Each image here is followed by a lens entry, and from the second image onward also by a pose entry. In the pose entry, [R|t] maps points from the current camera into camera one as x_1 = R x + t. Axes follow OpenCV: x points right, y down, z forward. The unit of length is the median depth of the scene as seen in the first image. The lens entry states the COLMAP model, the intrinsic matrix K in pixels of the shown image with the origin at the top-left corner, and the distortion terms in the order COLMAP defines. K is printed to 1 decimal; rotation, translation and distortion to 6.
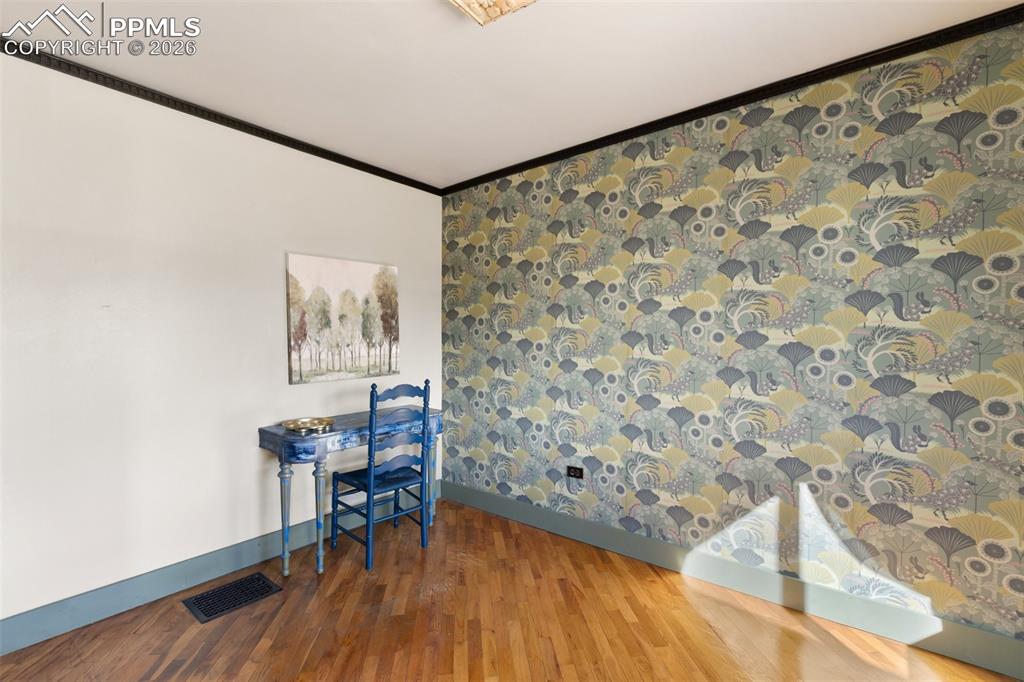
lens RADIAL K [[453.5, 0, 514.9], [0, 453.5, 336.0], [0, 0, 1]] dist [0.001481, 0.000264]
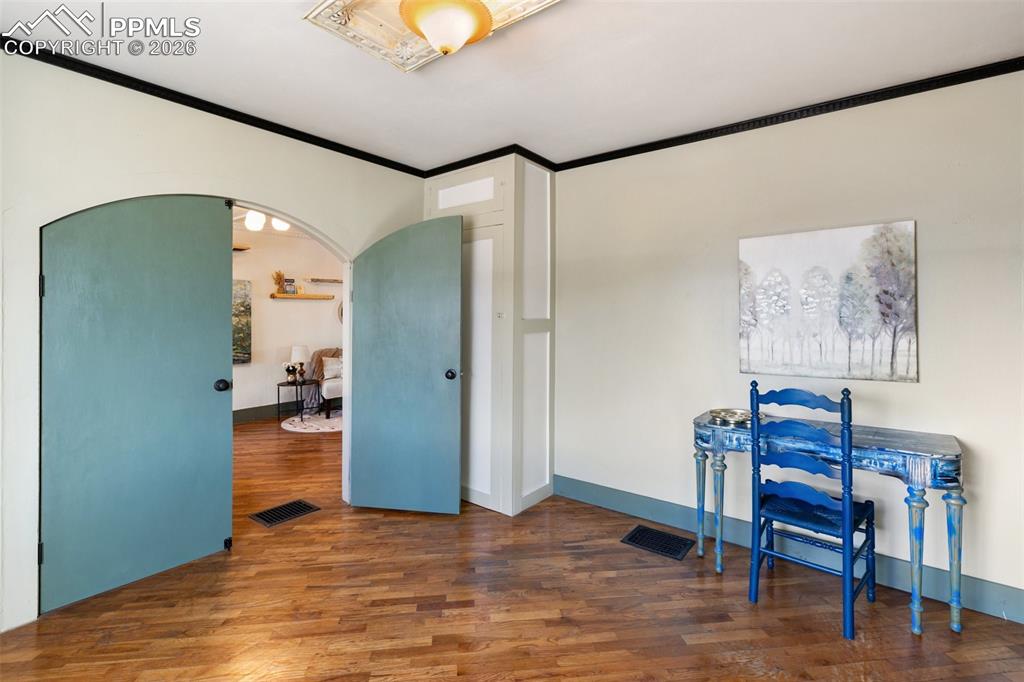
lens RADIAL K [[460.7, 0, 509.5], [0, 460.7, 309.9], [0, 0, 1]] dist [-0.001319, -0.000109]
pose [[0.023337, -0.020518, -0.999517, 0.480442], [-0.004323, 0.999778, -0.020625, -0.005806], [0.999718, 0.004802, 0.023243, 0.475935]]
